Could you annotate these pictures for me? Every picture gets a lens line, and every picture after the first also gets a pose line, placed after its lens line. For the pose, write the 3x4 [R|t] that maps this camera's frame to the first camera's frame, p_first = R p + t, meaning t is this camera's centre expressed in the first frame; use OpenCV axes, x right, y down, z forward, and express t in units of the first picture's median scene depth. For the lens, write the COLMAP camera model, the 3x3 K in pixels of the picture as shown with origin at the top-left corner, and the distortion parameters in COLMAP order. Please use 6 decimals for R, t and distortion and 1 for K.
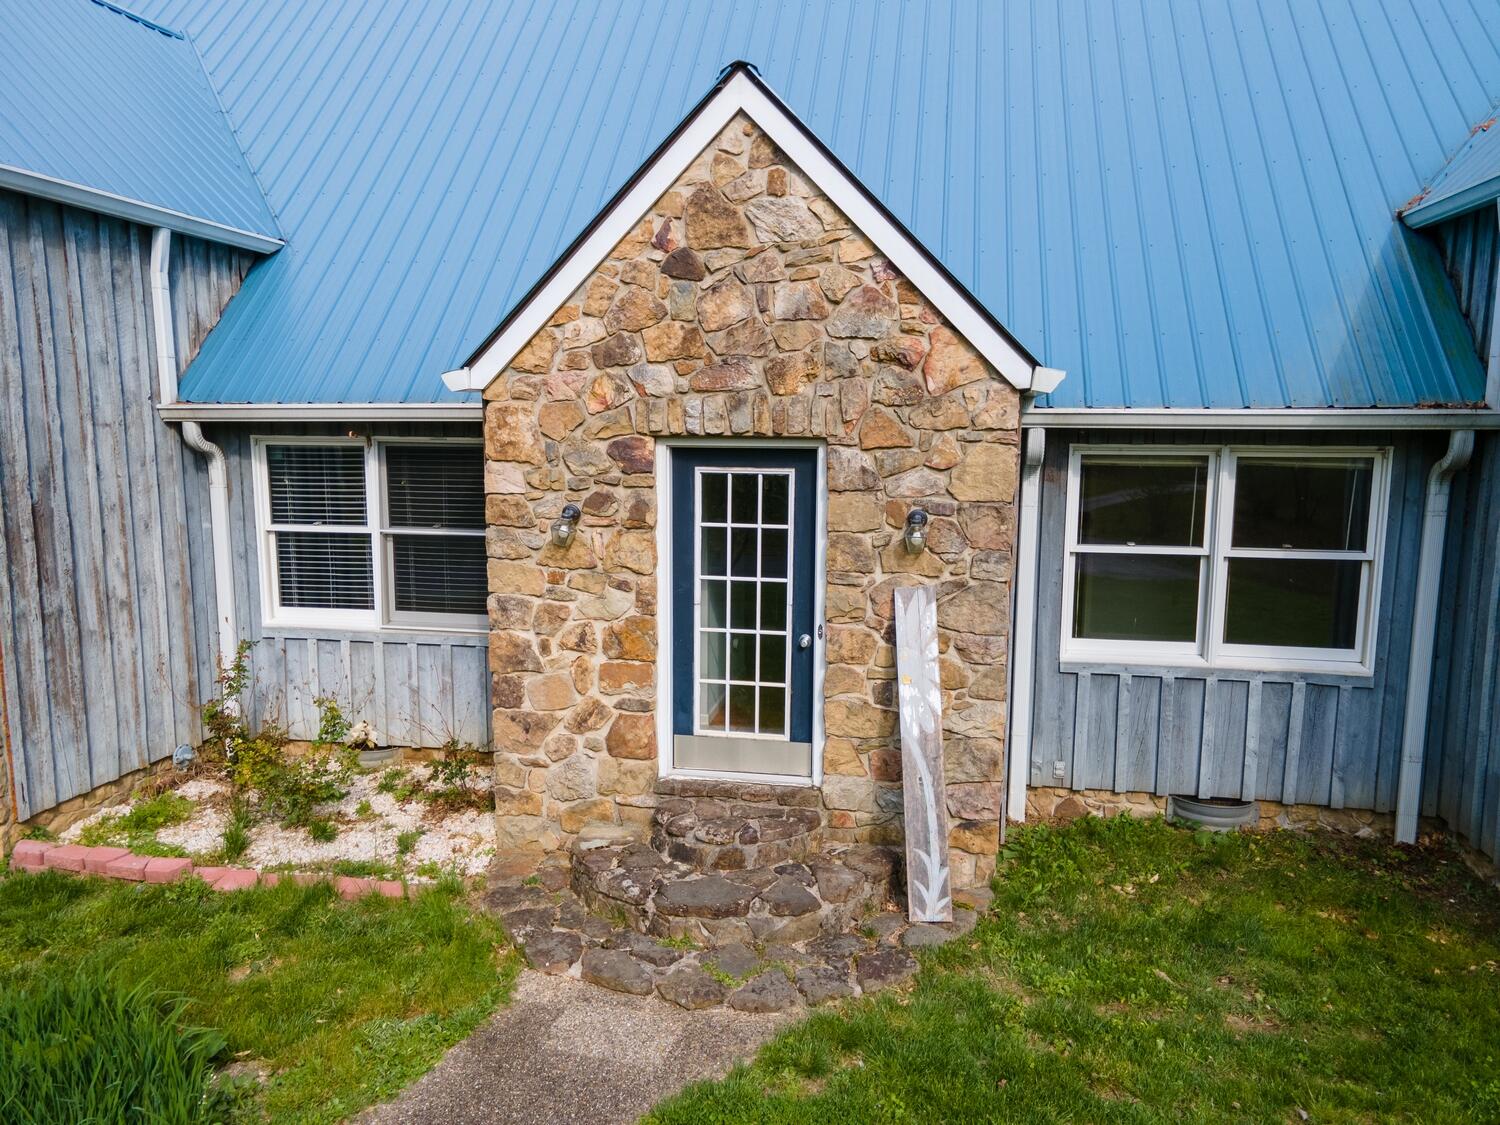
lens RADIAL K [[1088.4, 0, 747.4], [0, 1088.4, 570.0], [0, 0, 1]] dist [0.030334, 0.000405]
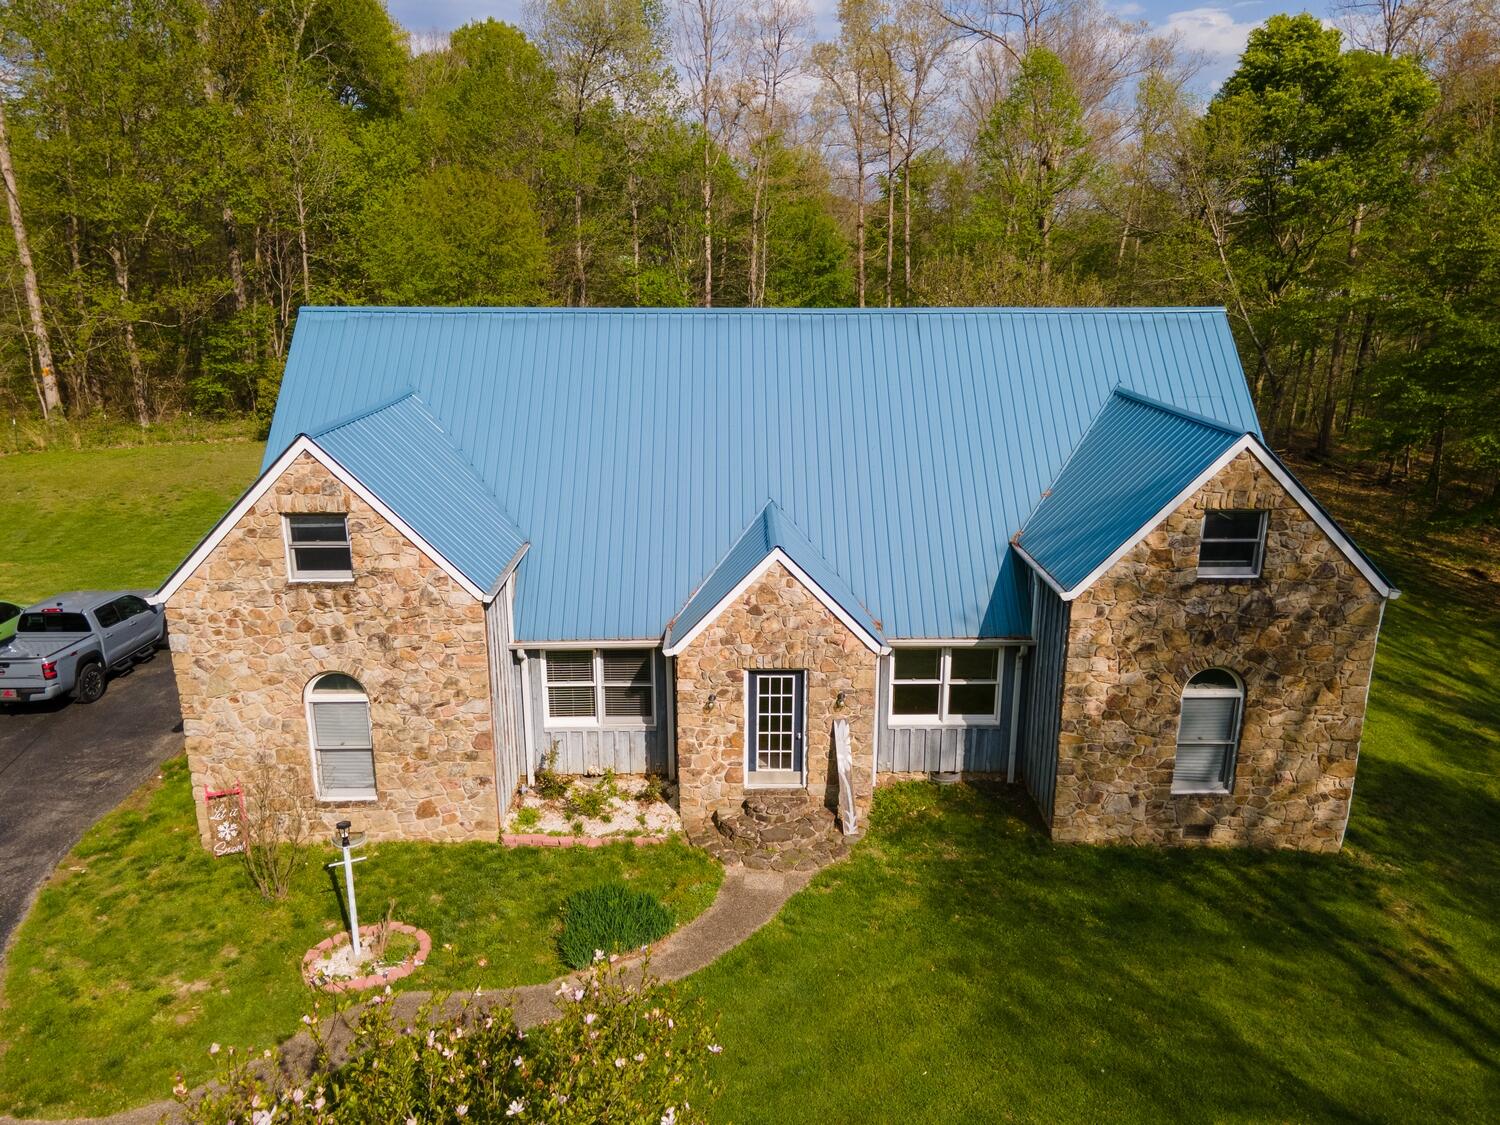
lens RADIAL K [[1072.0, 0, 750.0], [0, 1072.0, 562.5], [0, 0, 1]] dist [0.035543, -0.002186]
pose [[0.982025, -0.056913, 0.179963, -0.522708], [0.034038, 0.991224, 0.127735, -0.707041], [-0.185654, -0.119314, 0.975344, -1.521638]]
